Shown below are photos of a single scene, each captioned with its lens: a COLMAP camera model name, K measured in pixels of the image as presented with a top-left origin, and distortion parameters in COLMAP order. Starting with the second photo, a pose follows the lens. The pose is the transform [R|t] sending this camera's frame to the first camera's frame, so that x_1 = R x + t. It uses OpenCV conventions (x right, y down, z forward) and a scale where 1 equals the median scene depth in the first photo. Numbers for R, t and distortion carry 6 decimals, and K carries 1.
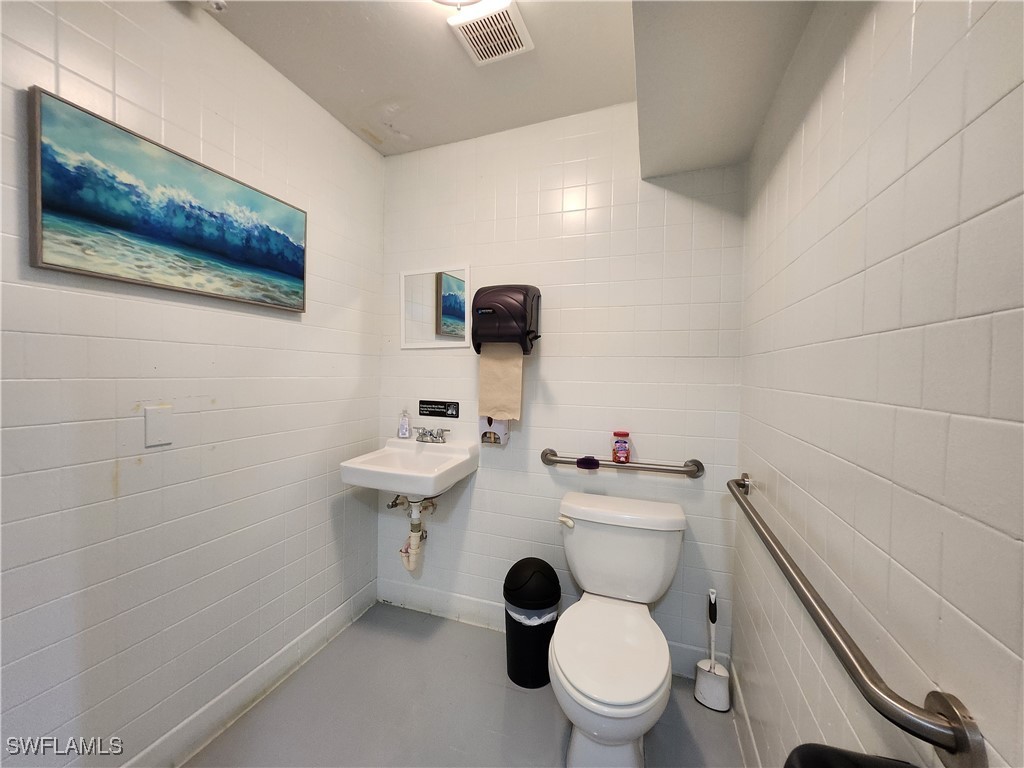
lens RADIAL K [[402.2, 0, 512.3], [0, 402.2, 380.9], [0, 0, 1]] dist [-0.001616, 0.000437]
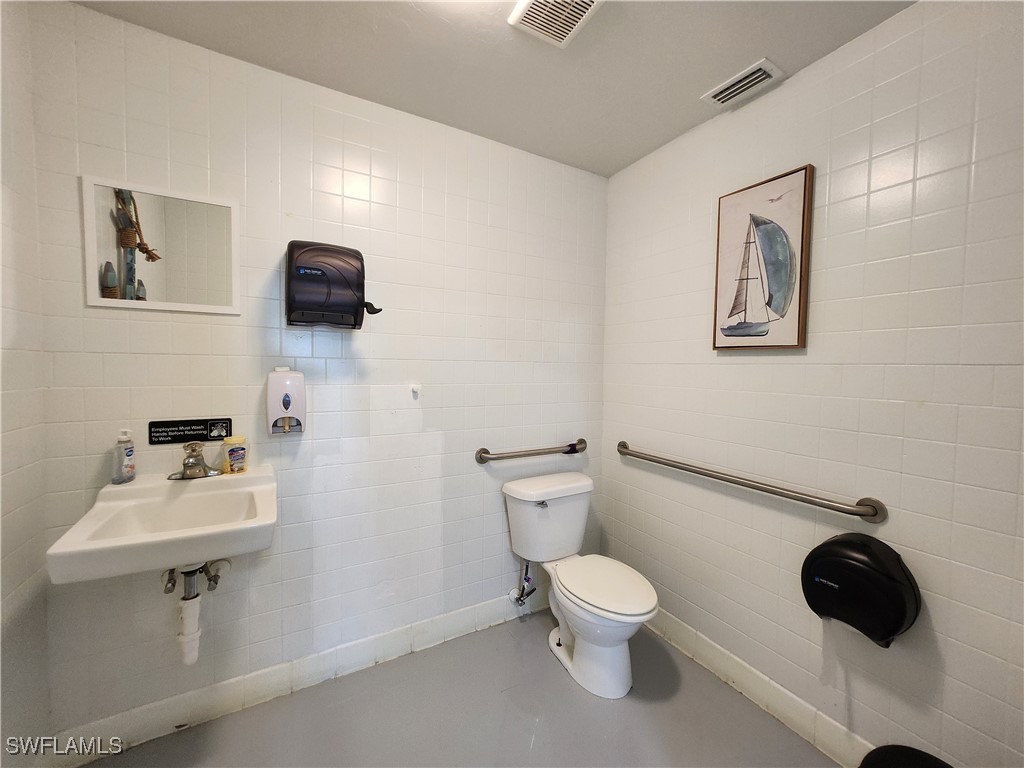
lens RADIAL K [[402.2, 0, 512.3], [0, 402.2, 380.9], [0, 0, 1]] dist [-0.001616, 0.000437]
pose [[0.660659, -0.046176, 0.749265, -0.344036], [0.031449, 0.998933, 0.033833, -0.024654], [-0.750027, 0.001212, 0.661406, 0.116227]]
